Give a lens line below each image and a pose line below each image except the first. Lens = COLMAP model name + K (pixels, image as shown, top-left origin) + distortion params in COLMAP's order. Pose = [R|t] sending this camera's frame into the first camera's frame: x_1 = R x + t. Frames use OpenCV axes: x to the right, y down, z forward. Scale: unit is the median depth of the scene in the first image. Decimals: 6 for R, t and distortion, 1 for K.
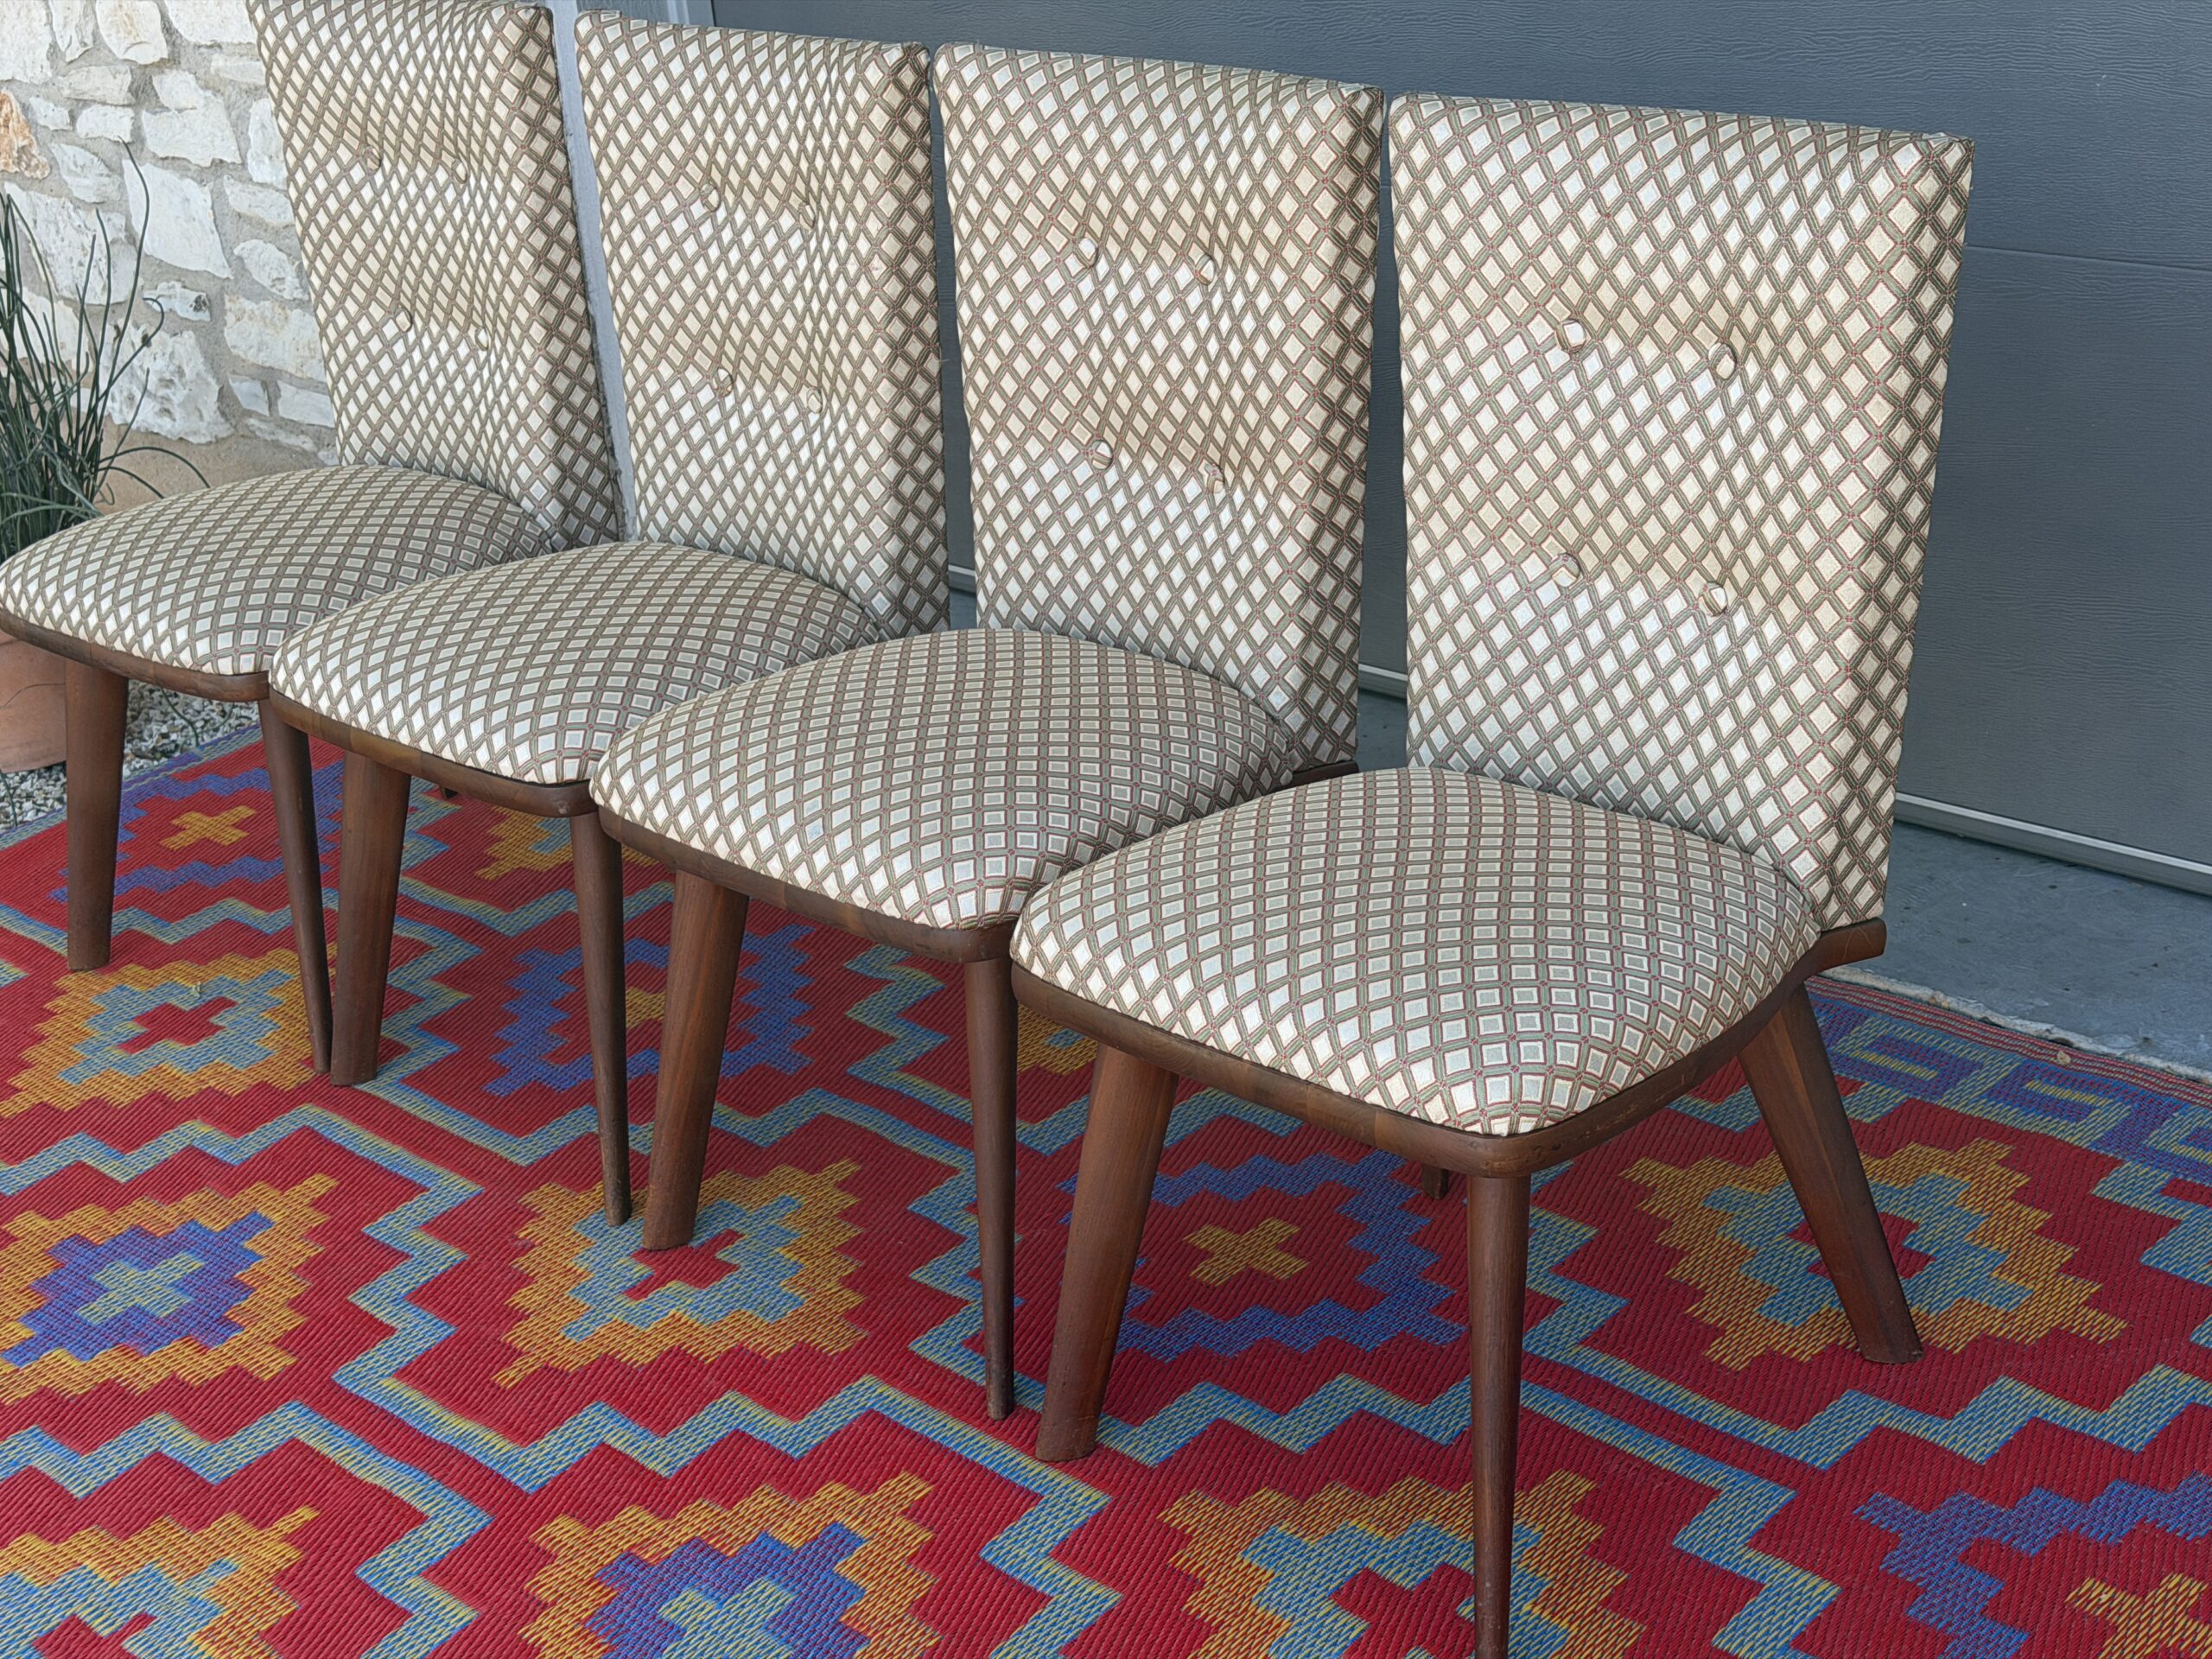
lens RADIAL K [[3113.3, 0, 1106.0], [0, 3113.3, 829.5], [0, 0, 1]] dist [0.242470, -0.563628]
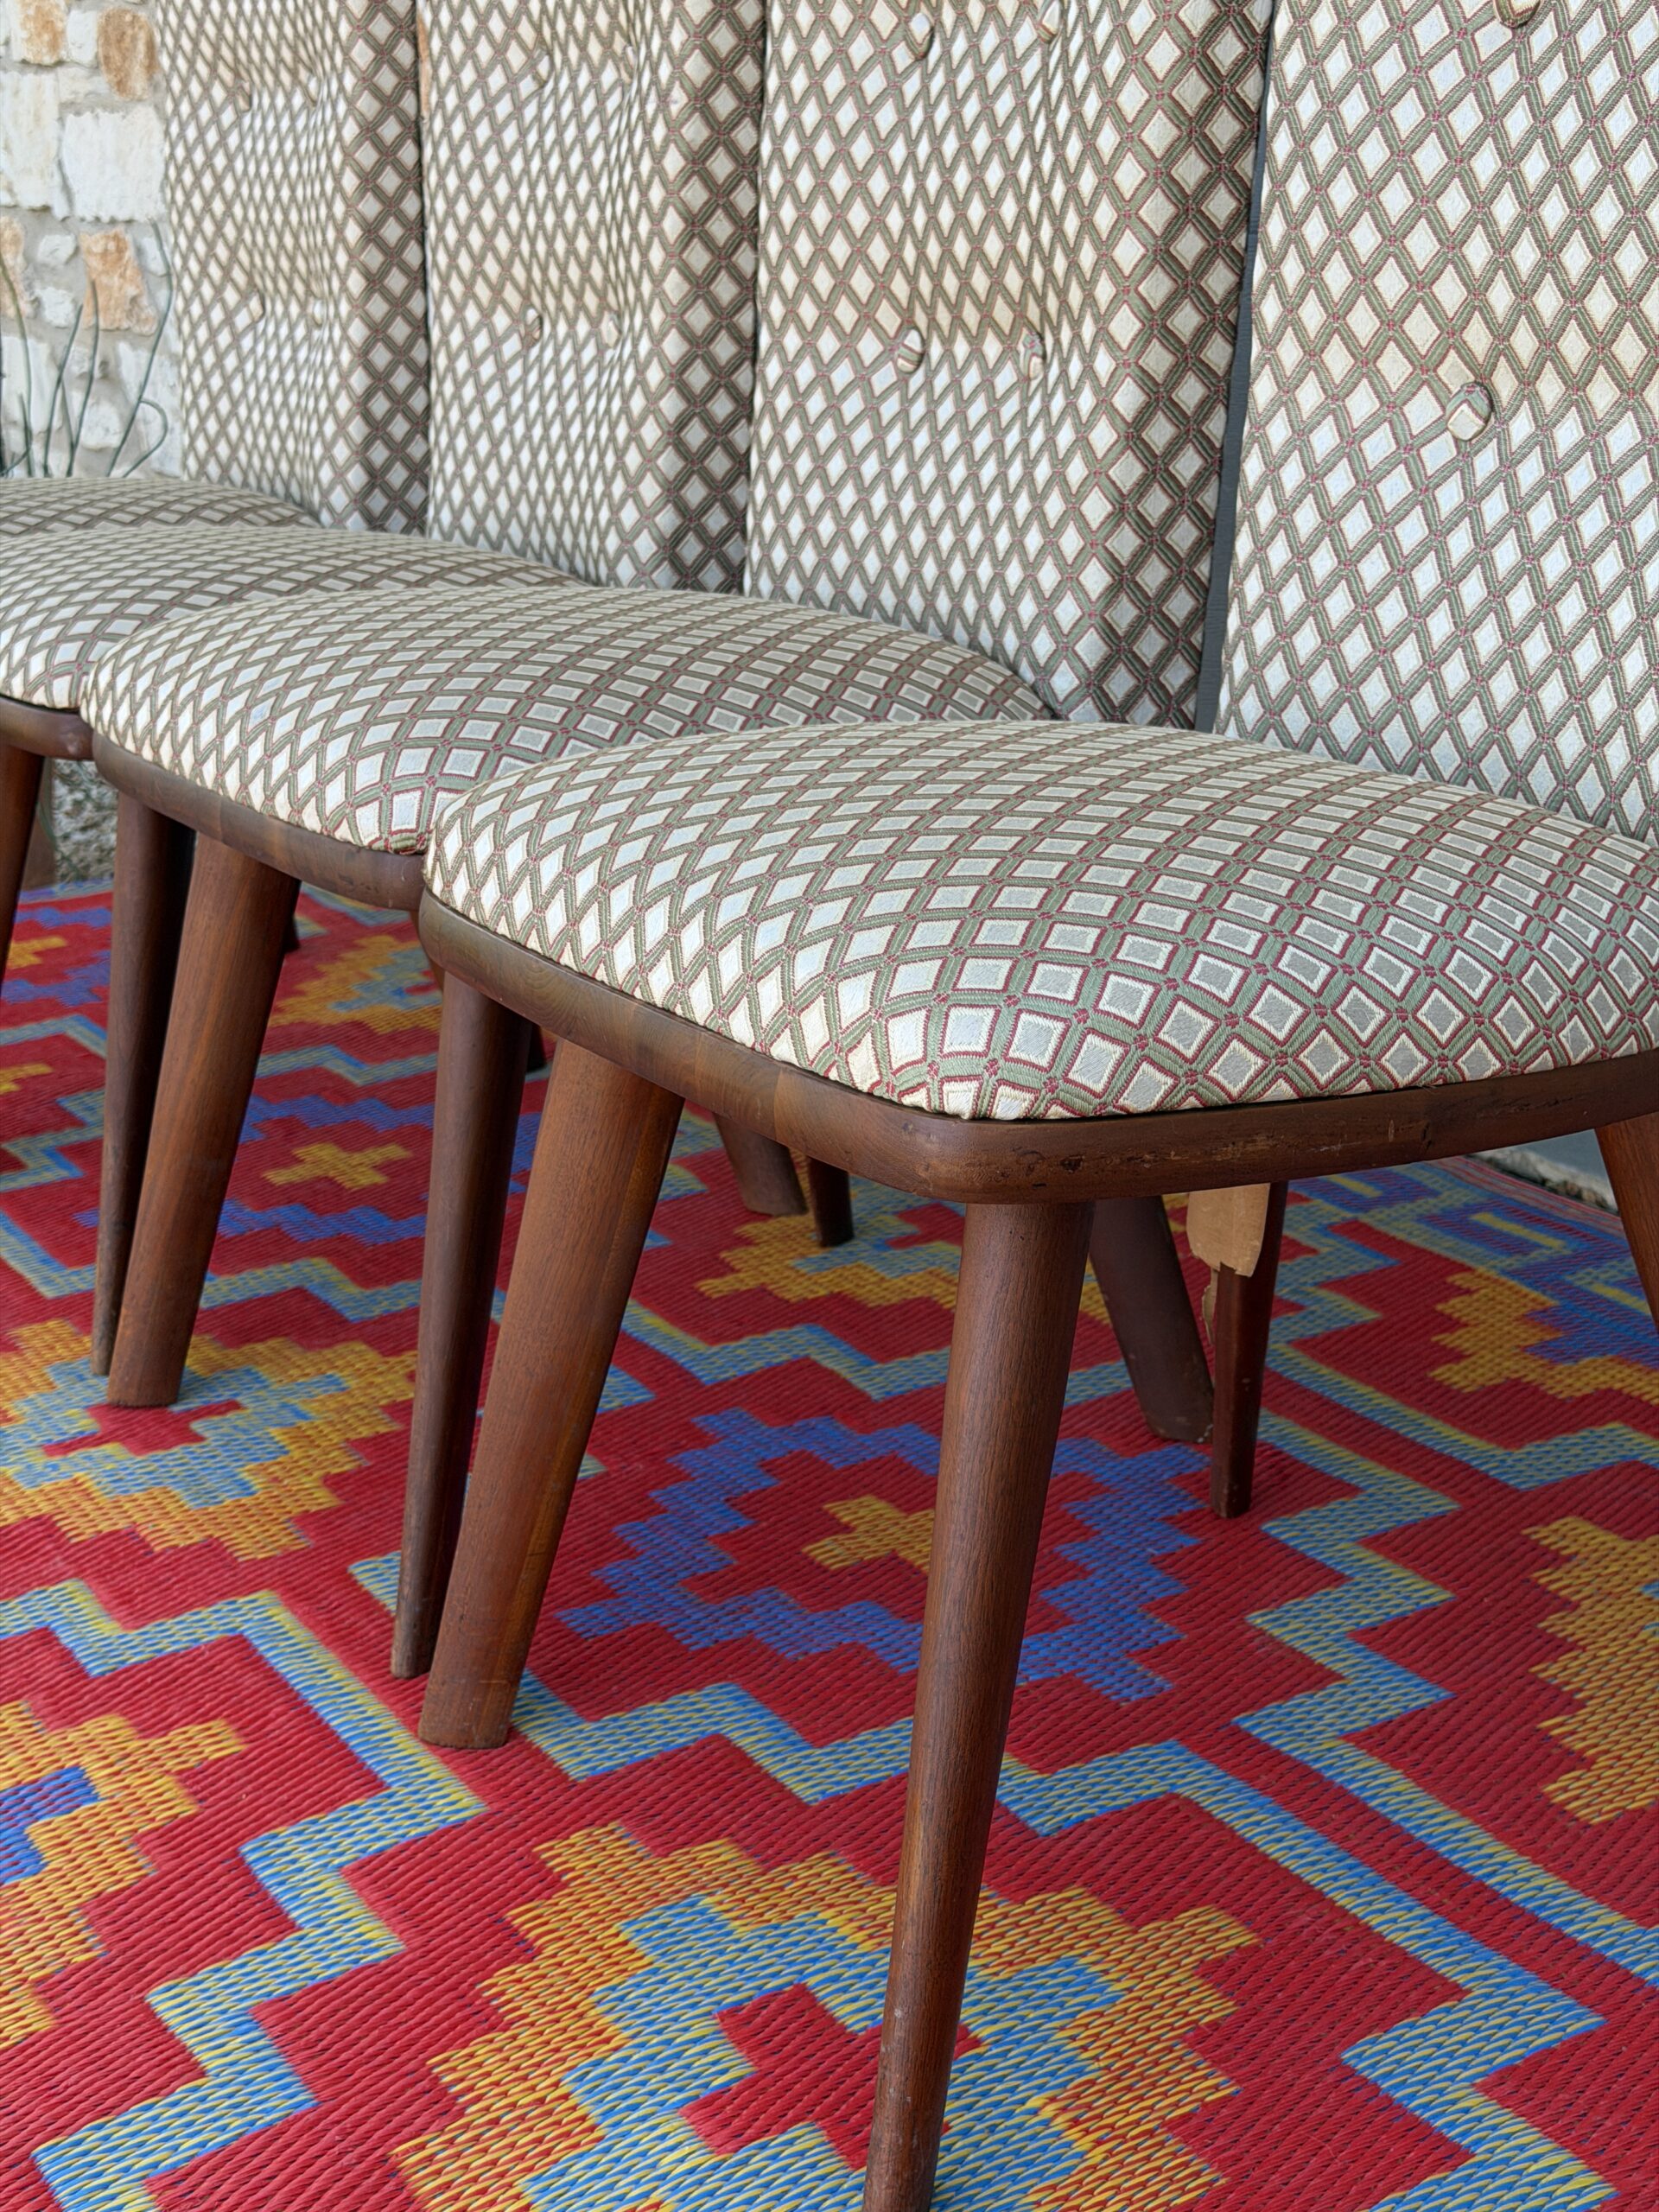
lens RADIAL K [[3113.3, 0, 789.7], [0, 3113.3, 1105.1], [0, 0, 1]] dist [0.242470, -0.563628]
pose [[0.959553, 0.143160, -0.242412, 0.178920], [-0.168548, 0.981815, -0.087349, 0.116126], [0.225499, 0.124674, 0.966233, 0.384620]]
